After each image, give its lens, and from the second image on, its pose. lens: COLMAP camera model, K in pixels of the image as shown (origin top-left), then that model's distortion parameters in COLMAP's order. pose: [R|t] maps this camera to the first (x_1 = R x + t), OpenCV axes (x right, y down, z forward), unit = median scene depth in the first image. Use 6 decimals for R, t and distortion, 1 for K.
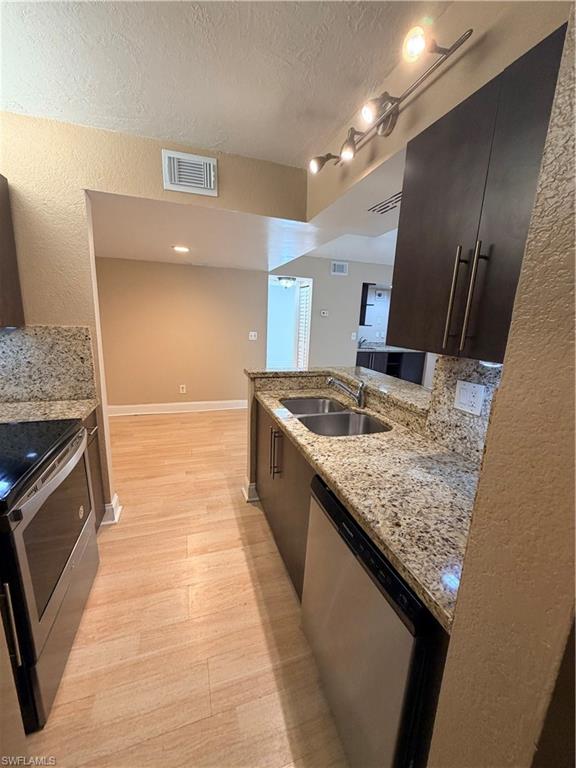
lens RADIAL K [[306.2, 0, 289.2], [0, 306.2, 382.4], [0, 0, 1]] dist [-0.009059, 0.001967]
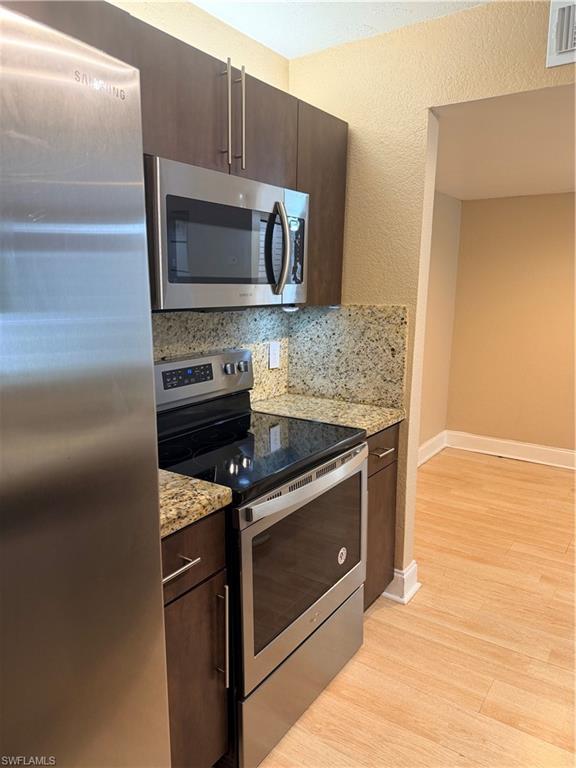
lens RADIAL K [[540.8, 0, 285.1], [0, 540.8, 384.9], [0, 0, 1]] dist [0.050927, -0.072164]
pose [[0.590733, 0.114237, -0.798739, 0.191120], [-0.150667, 0.988133, 0.029894, 0.001931], [0.792675, 0.102684, 0.600935, 0.053011]]
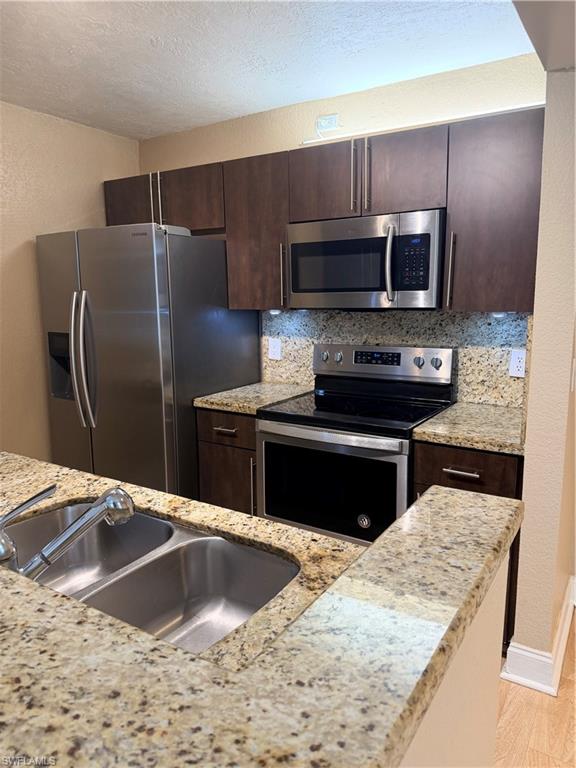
lens RADIAL K [[540.8, 0, 286.7], [0, 540.8, 388.9], [0, 0, 1]] dist [0.050927, -0.072164]
pose [[-0.780369, 0.085302, -0.619474, 0.339484], [-0.145325, 0.938788, 0.312342, -0.308831], [0.608198, 0.333767, -0.720205, 1.517801]]
